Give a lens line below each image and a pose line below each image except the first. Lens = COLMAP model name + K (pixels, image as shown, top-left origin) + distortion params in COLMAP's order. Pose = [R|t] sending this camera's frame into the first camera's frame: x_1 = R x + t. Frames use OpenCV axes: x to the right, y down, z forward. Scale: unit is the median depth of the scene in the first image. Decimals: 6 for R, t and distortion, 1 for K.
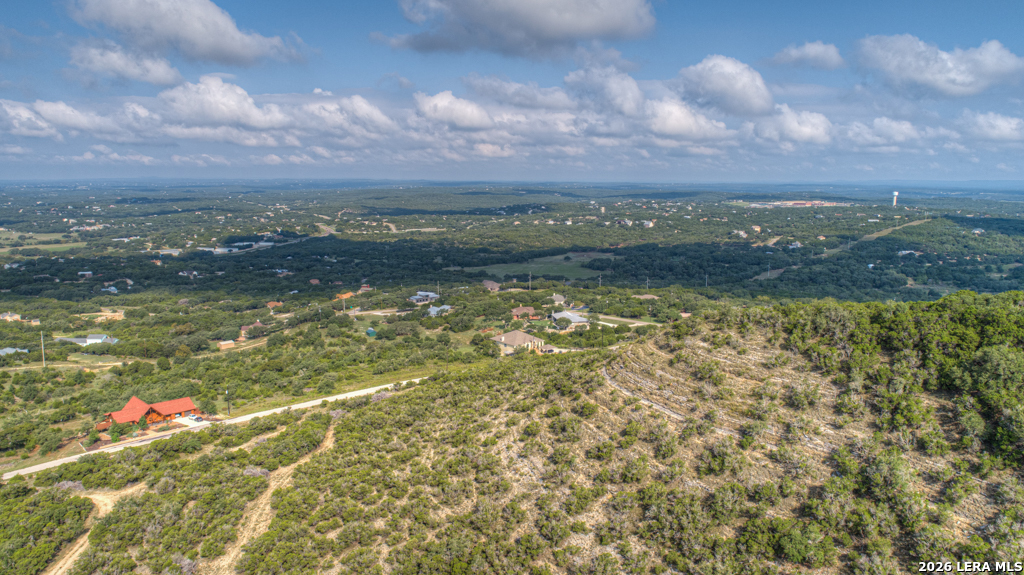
lens RADIAL K [[744.8, 0, 512.0], [0, 744.8, 287.5], [0, 0, 1]] dist [-0.008892, -0.000643]
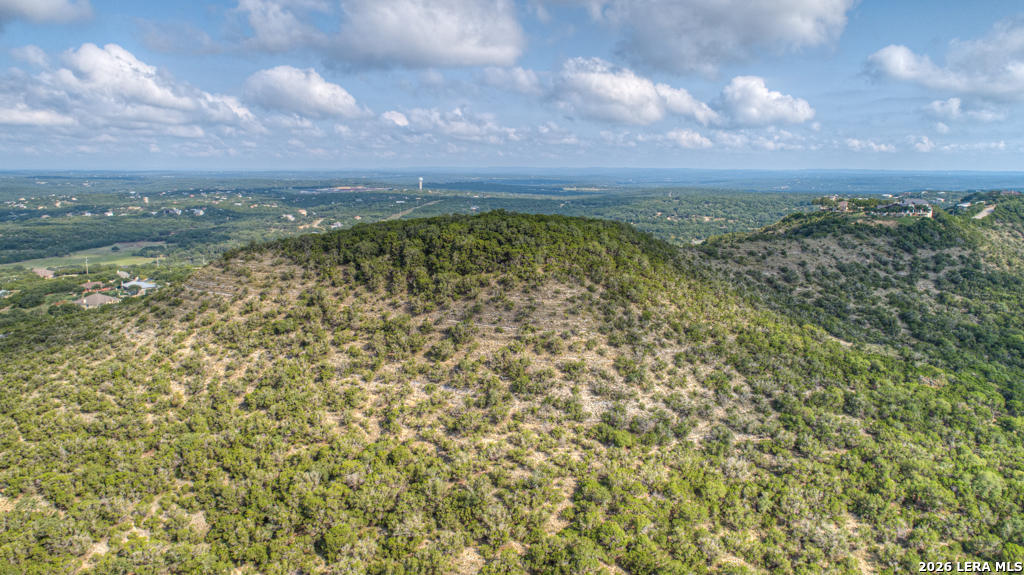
lens RADIAL K [[744.8, 0, 512.0], [0, 744.8, 287.5], [0, 0, 1]] dist [-0.008892, -0.000643]
pose [[0.836479, -0.089575, 0.540628, -0.210894], [0.080719, 0.995929, 0.040122, 0.137922], [-0.542021, 0.010078, 0.840305, -1.048529]]
